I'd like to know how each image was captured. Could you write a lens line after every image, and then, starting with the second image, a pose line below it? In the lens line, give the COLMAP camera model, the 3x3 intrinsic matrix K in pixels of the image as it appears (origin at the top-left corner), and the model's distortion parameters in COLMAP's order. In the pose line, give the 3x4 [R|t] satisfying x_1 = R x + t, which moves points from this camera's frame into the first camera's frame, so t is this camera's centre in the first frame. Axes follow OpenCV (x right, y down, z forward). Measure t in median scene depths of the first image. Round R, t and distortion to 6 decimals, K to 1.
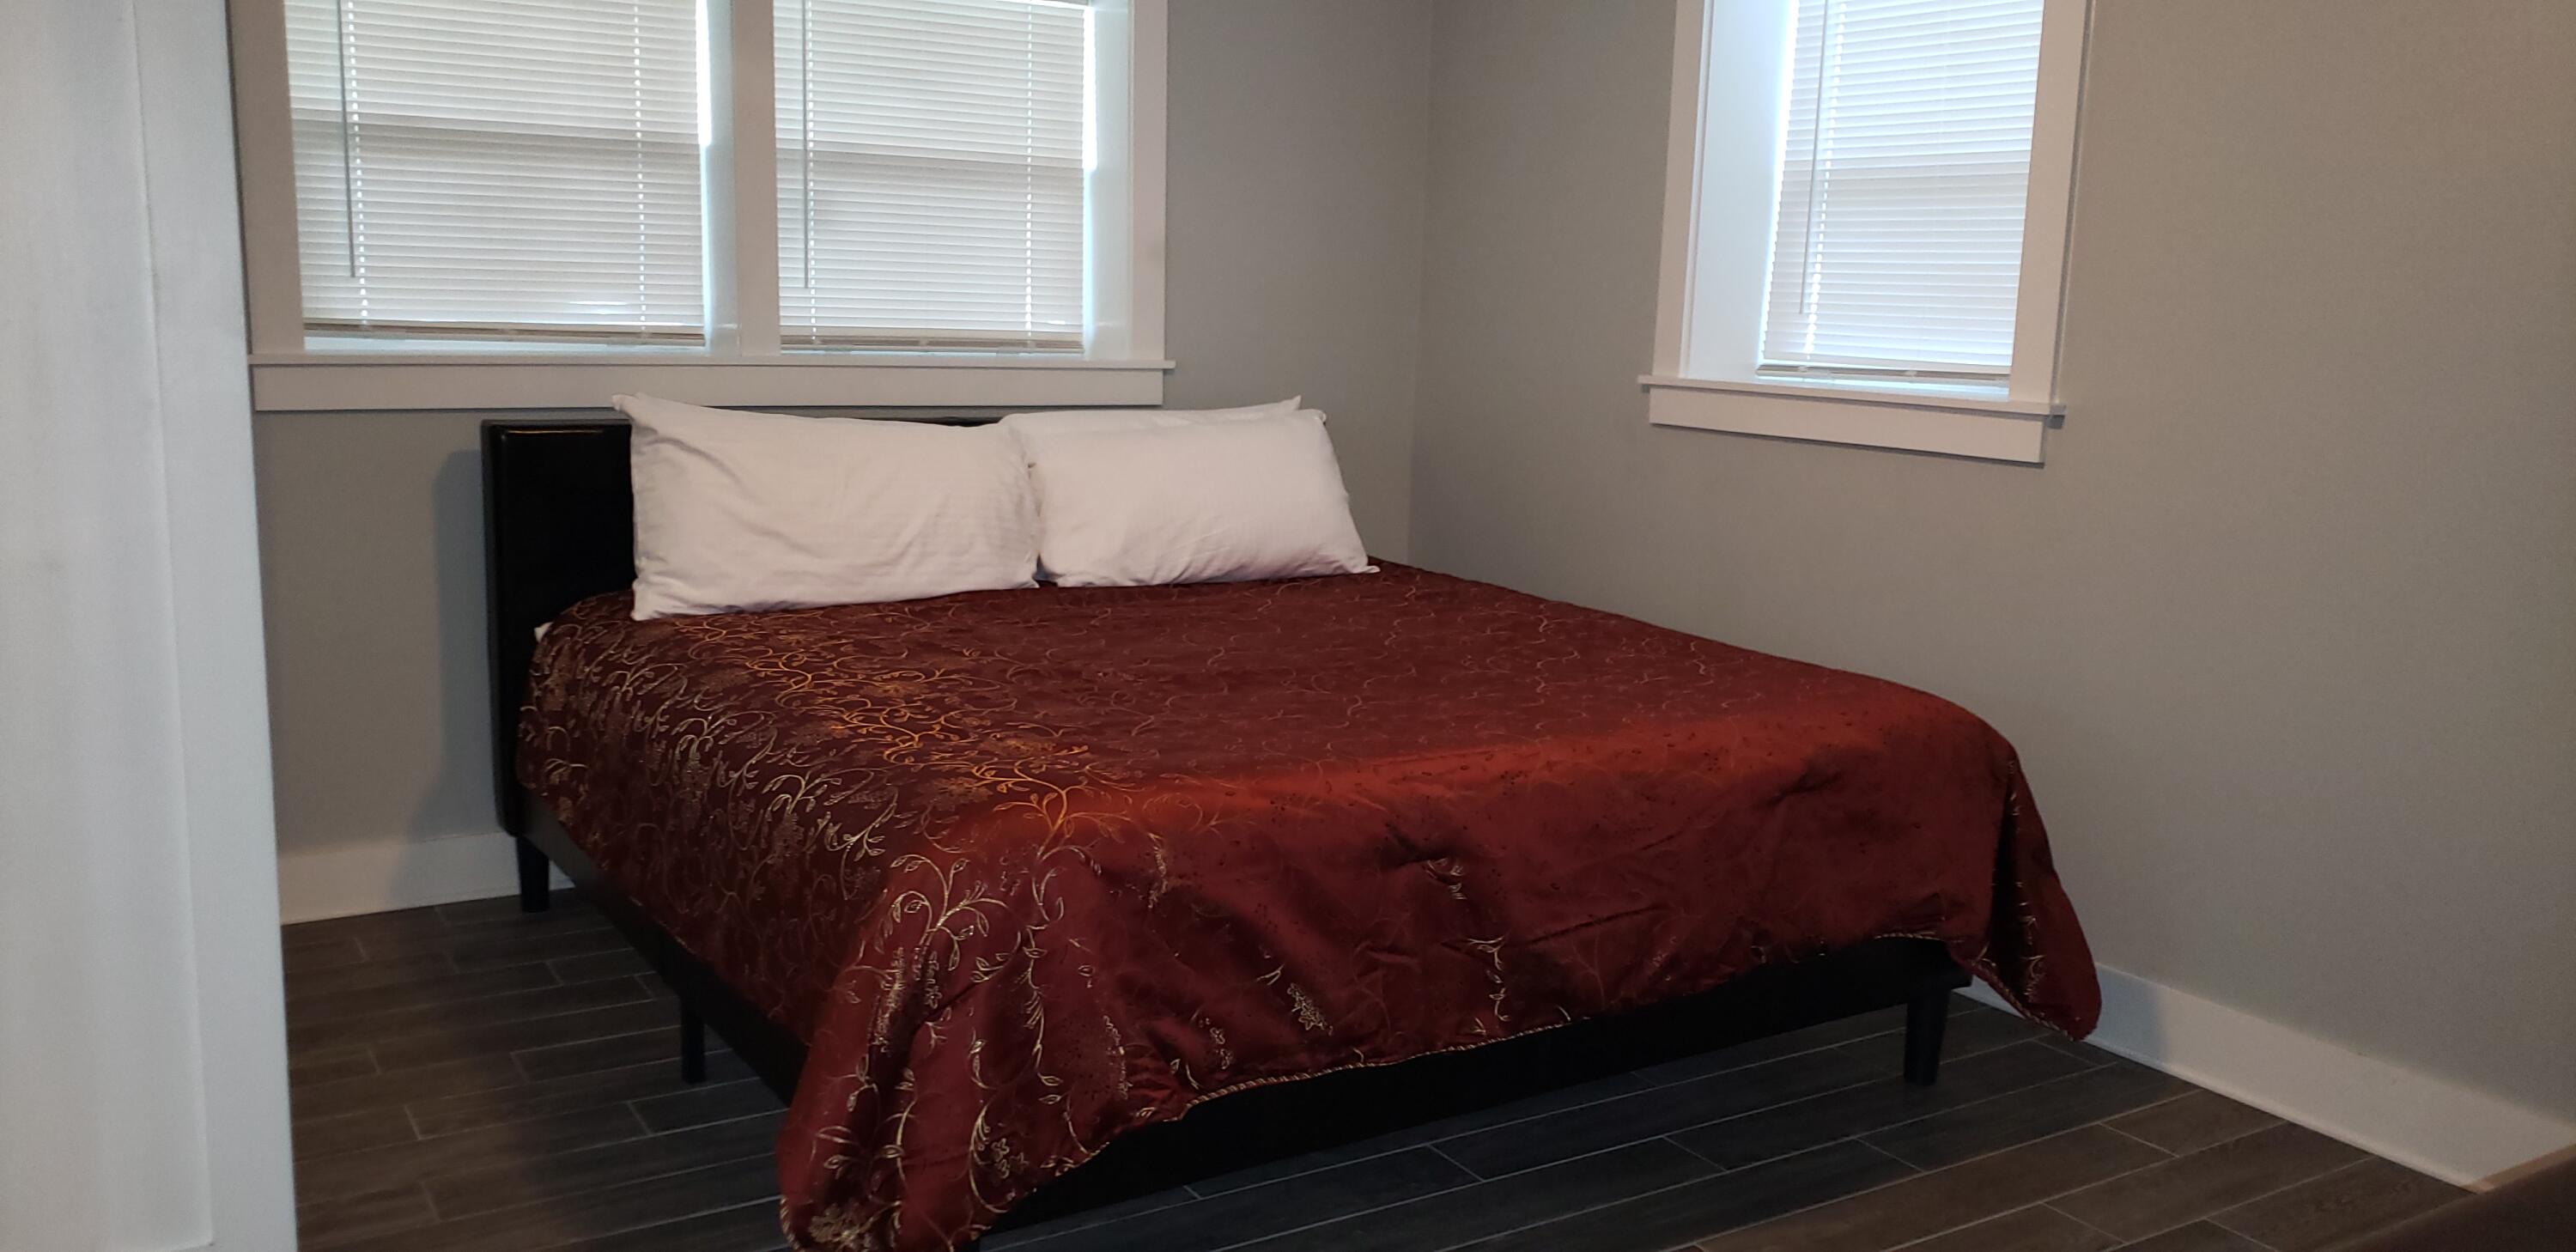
lens RADIAL K [[2033.7, 0, 1288.0], [0, 2033.7, 625.4], [0, 0, 1]] dist [0.052728, -0.050062]
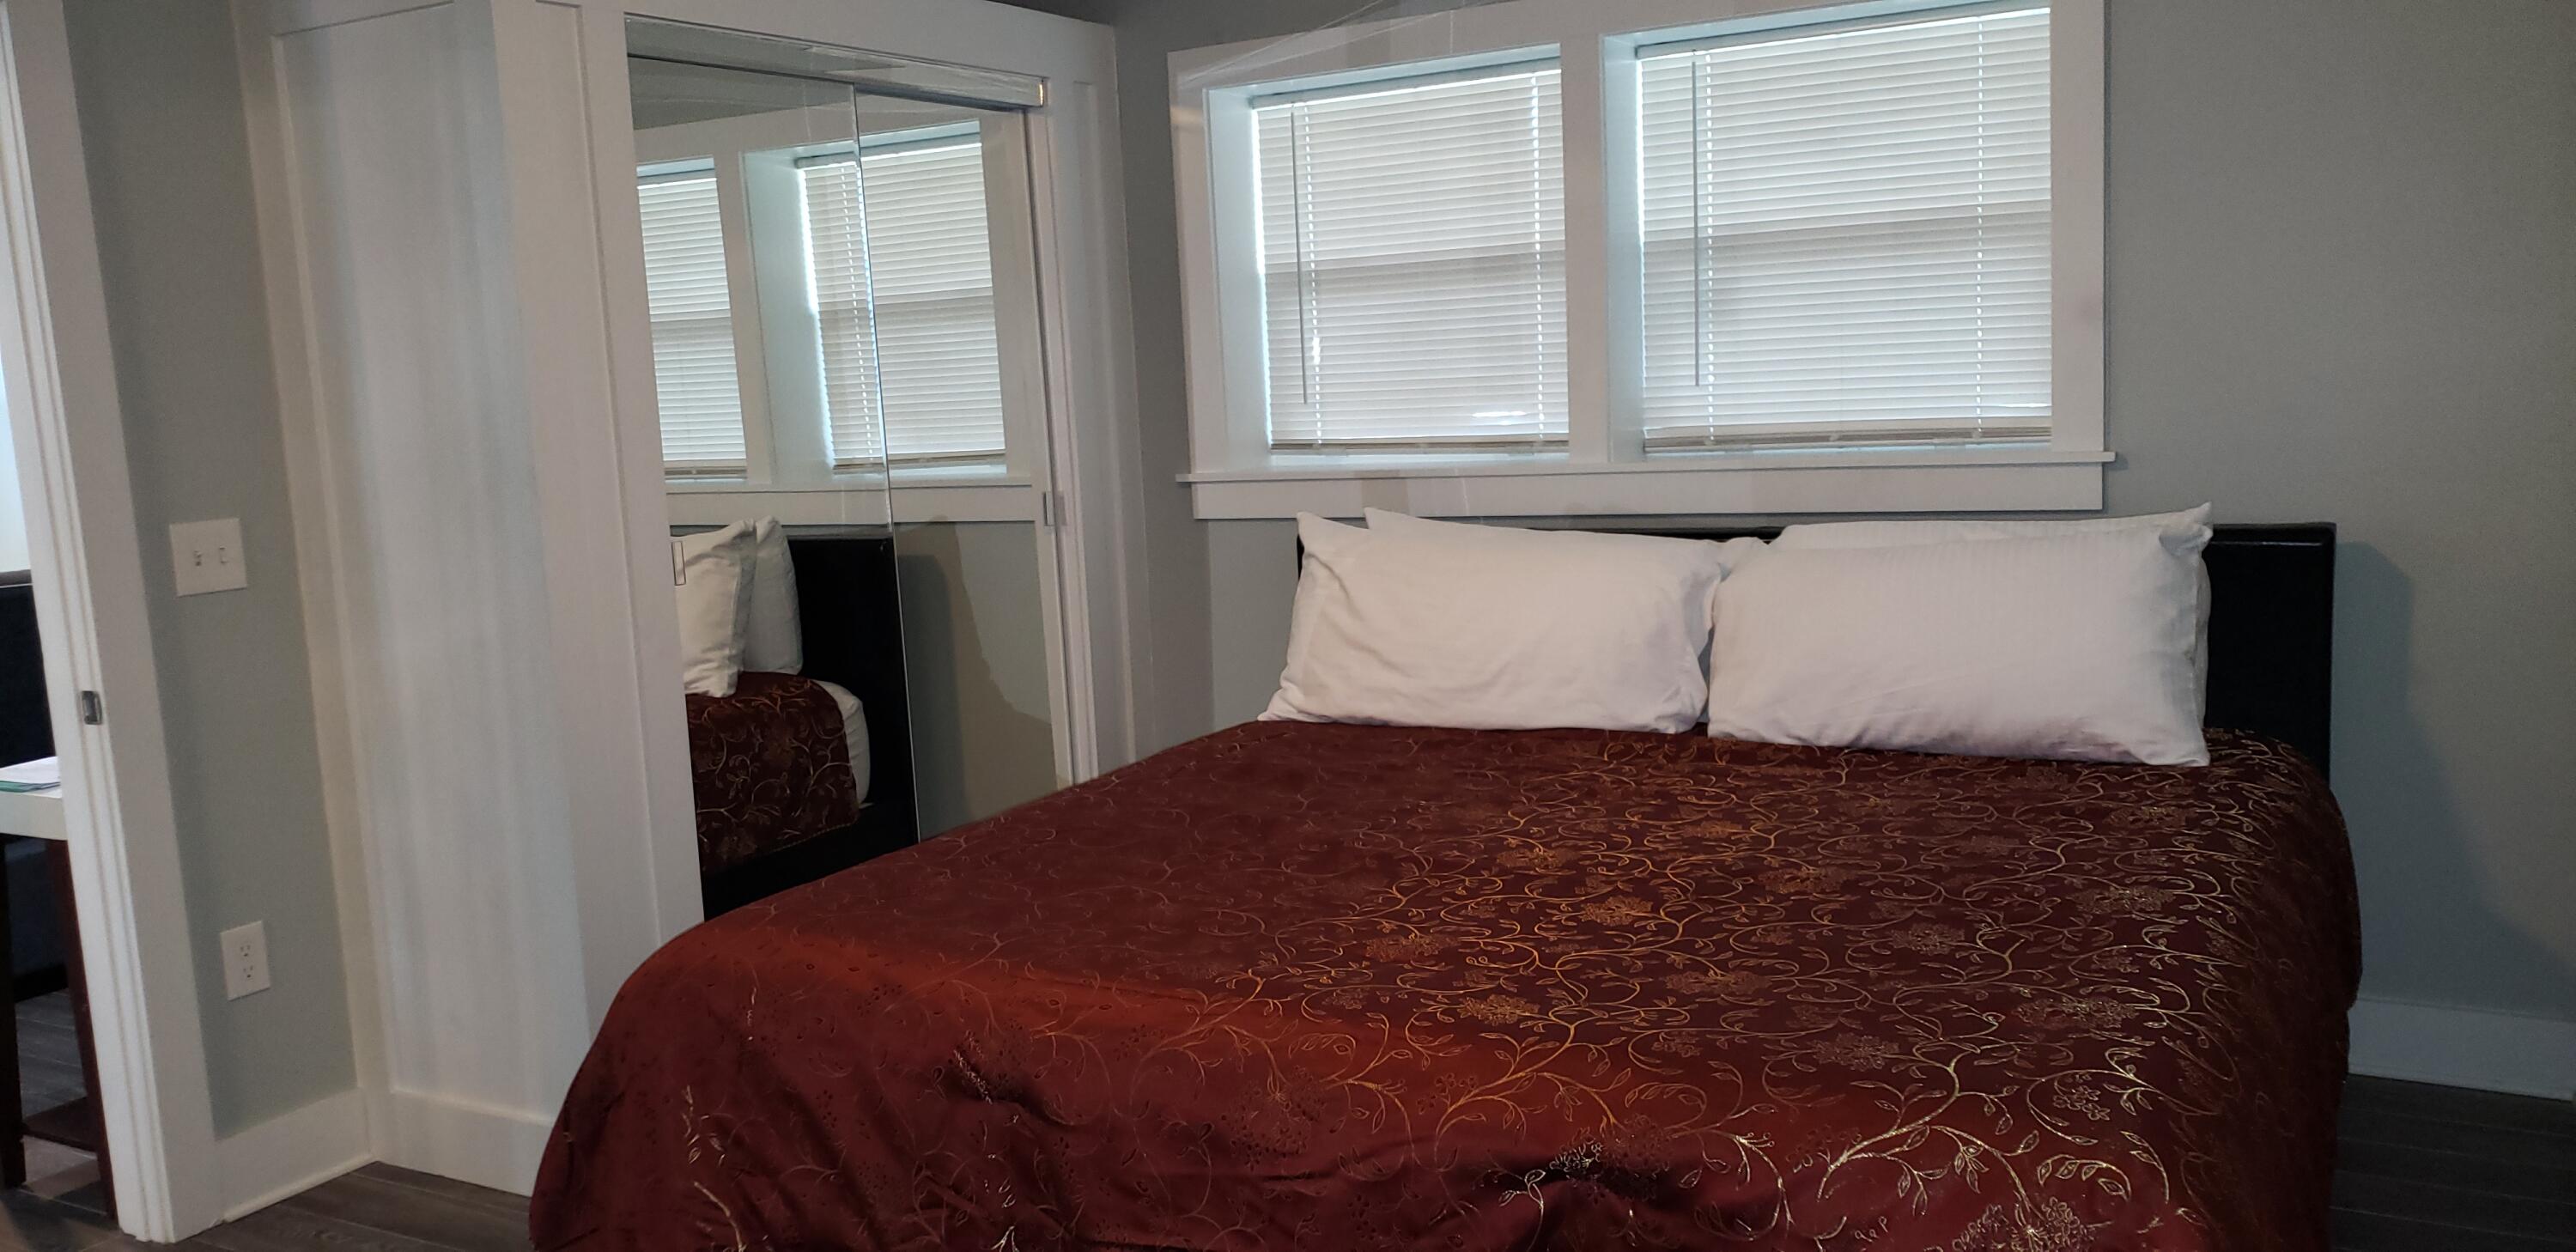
lens RADIAL K [[2033.7, 0, 1288.5], [0, 2033.7, 629.5], [0, 0, 1]] dist [0.052728, -0.050062]
pose [[0.462114, 0.061383, -0.884693, 0.543972], [-0.083780, 0.996162, 0.025355, -0.068580], [0.882854, 0.062403, 0.465483, 0.450197]]
